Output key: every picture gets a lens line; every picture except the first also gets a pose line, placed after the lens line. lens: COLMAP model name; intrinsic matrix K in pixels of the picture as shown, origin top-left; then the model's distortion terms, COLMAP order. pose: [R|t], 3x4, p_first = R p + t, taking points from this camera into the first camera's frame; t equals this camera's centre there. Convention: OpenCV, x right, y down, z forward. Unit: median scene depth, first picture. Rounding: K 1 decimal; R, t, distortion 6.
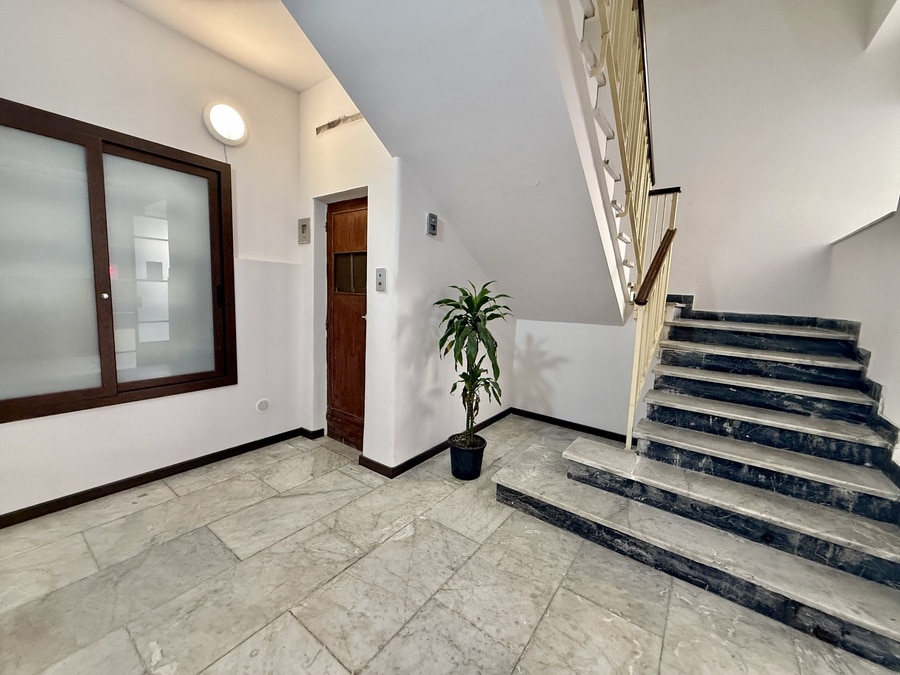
lens RADIAL K [[360.9, 0, 447.8], [0, 360.9, 338.1], [0, 0, 1]] dist [-0.002230, 0.001221]
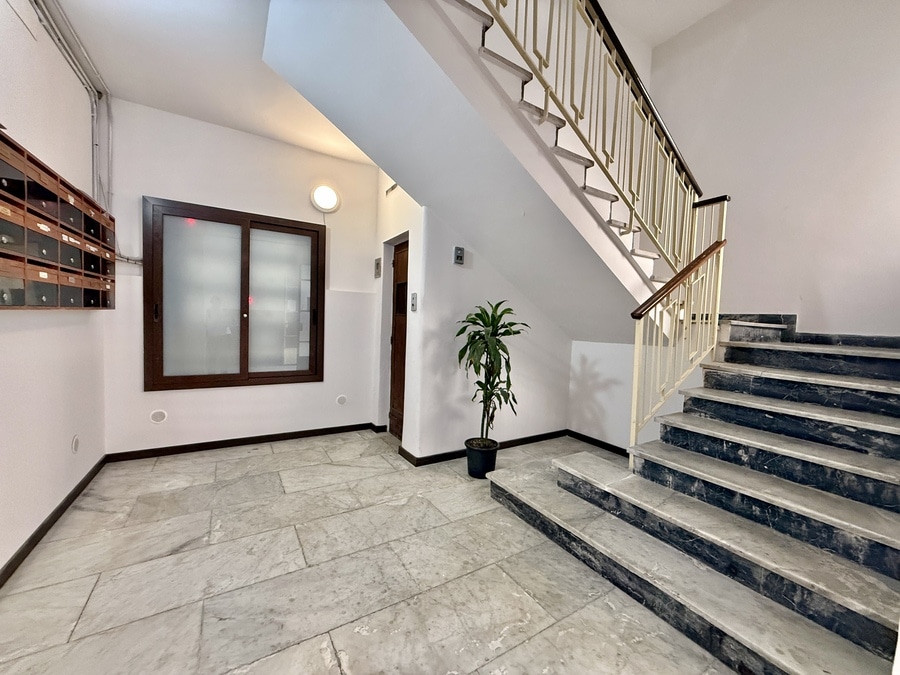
lens RADIAL K [[360.9, 0, 447.1], [0, 360.9, 338.7], [0, 0, 1]] dist [-0.002230, 0.001221]
pose [[0.925938, 0.010632, -0.377526, 0.462637], [-0.043003, 0.996071, -0.077421, 0.066930], [0.375220, 0.087922, 0.922757, -0.119081]]
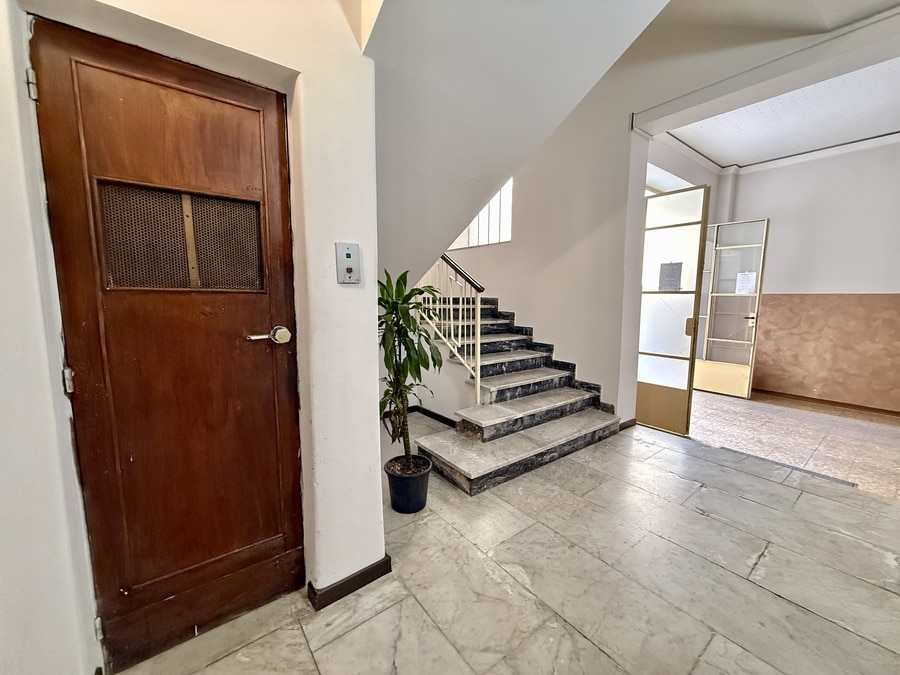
lens RADIAL K [[360.9, 0, 449.9], [0, 360.9, 334.9], [0, 0, 1]] dist [-0.002230, 0.001221]
pose [[0.272170, -0.144250, 0.951376, -0.821816], [0.121267, 0.985959, 0.114802, -0.112342], [-0.954577, 0.084125, 0.285841, 0.809131]]
